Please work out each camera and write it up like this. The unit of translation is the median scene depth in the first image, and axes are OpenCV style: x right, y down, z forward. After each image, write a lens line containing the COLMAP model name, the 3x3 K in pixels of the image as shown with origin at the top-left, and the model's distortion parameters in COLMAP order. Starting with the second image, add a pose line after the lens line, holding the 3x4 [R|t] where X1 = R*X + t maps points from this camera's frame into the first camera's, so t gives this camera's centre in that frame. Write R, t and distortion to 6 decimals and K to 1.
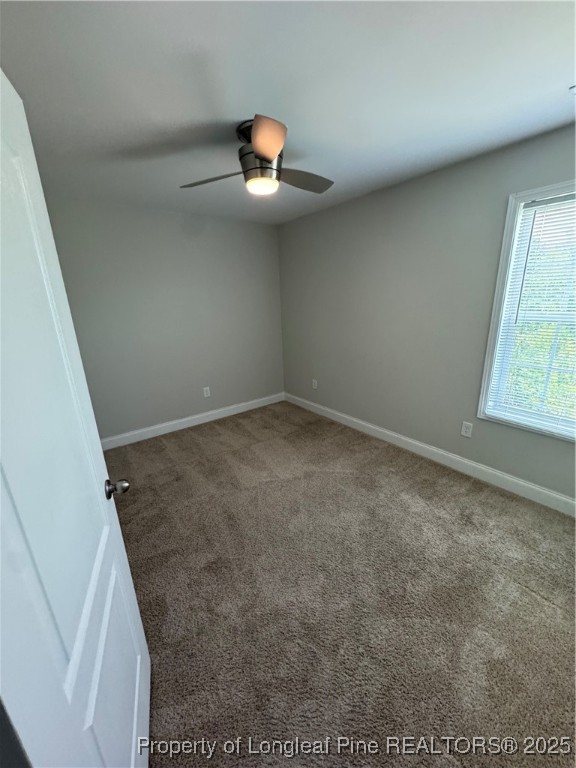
lens RADIAL K [[304.0, 0, 286.3], [0, 304.0, 383.3], [0, 0, 1]] dist [-0.001997, -0.000036]
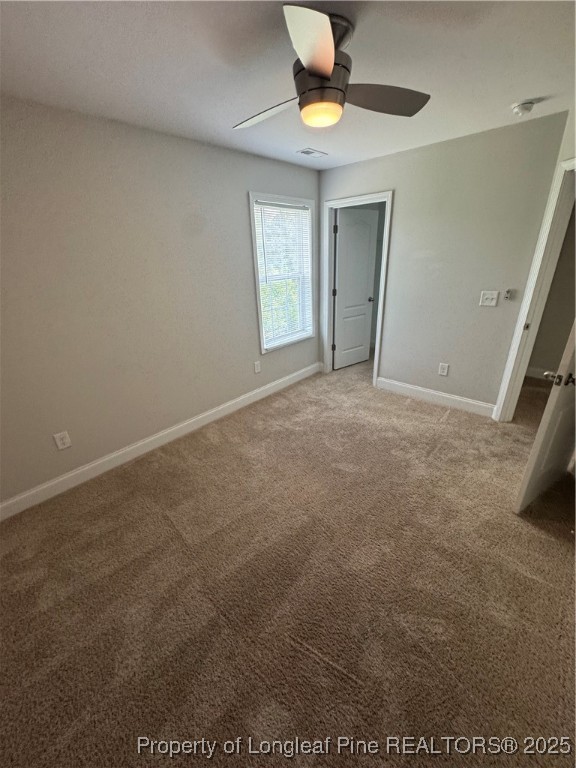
lens RADIAL K [[304.0, 0, 286.7], [0, 304.0, 383.4], [0, 0, 1]] dist [-0.001997, -0.000036]
pose [[-0.173125, -0.320744, 0.931209, -0.538543], [0.337309, 0.868999, 0.362027, -0.174563], [-0.925338, 0.376781, -0.042255, 0.732100]]
